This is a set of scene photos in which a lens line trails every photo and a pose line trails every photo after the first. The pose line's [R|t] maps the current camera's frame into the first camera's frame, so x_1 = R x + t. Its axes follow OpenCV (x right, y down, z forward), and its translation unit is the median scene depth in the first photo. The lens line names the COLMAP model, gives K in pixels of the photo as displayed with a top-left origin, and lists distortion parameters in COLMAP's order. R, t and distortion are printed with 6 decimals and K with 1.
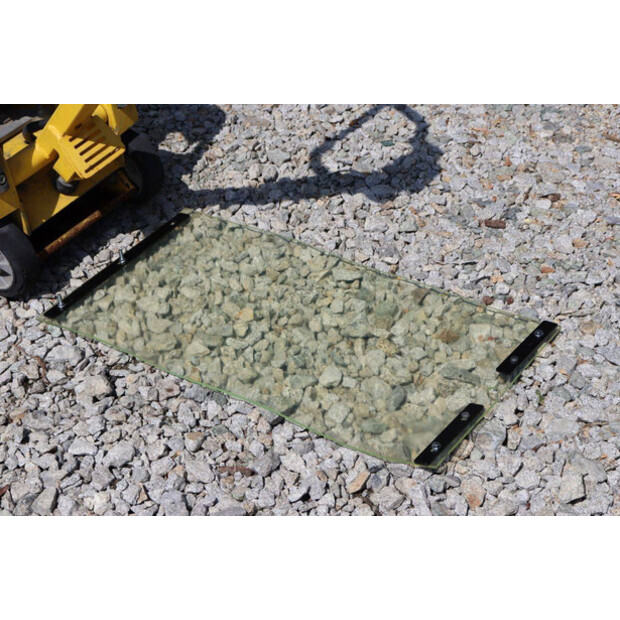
lens RADIAL K [[1356.9, 0, 306.5], [0, 1356.9, 305.5], [0, 0, 1]] dist [0.359218, 0.000000]
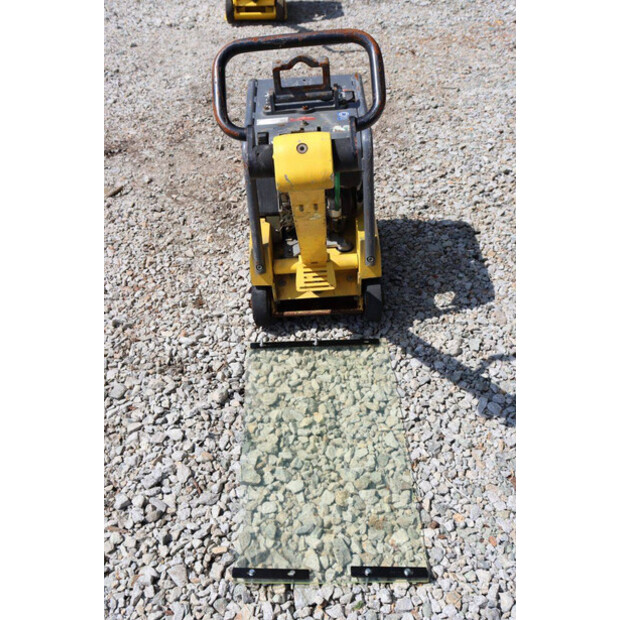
lens RADIAL K [[689.7, 0, 309.1], [0, 689.7, 309.5], [0, 0, 1]] dist [-0.023609, 0.000000]
pose [[0.565565, 0.548781, -0.615610, 0.366246], [-0.476324, 0.826732, 0.299382, -0.325304], [0.673239, 0.123910, 0.728969, 0.400364]]
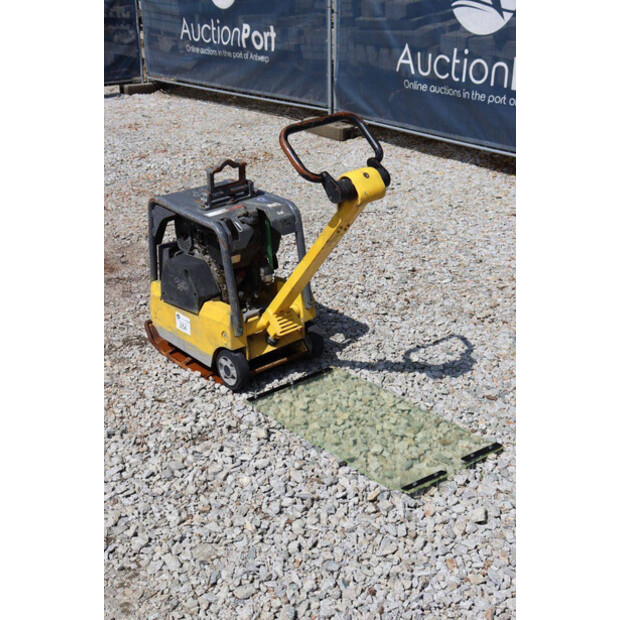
lens RADIAL K [[909.2, 0, 306.1], [0, 909.2, 314.0], [0, 0, 1]] dist [0.063032, 0.000000]
pose [[0.962830, 0.138525, -0.231882, 0.180493], [-0.186640, 0.961768, -0.200419, 0.135521], [0.195254, 0.236248, 0.951873, -0.269382]]
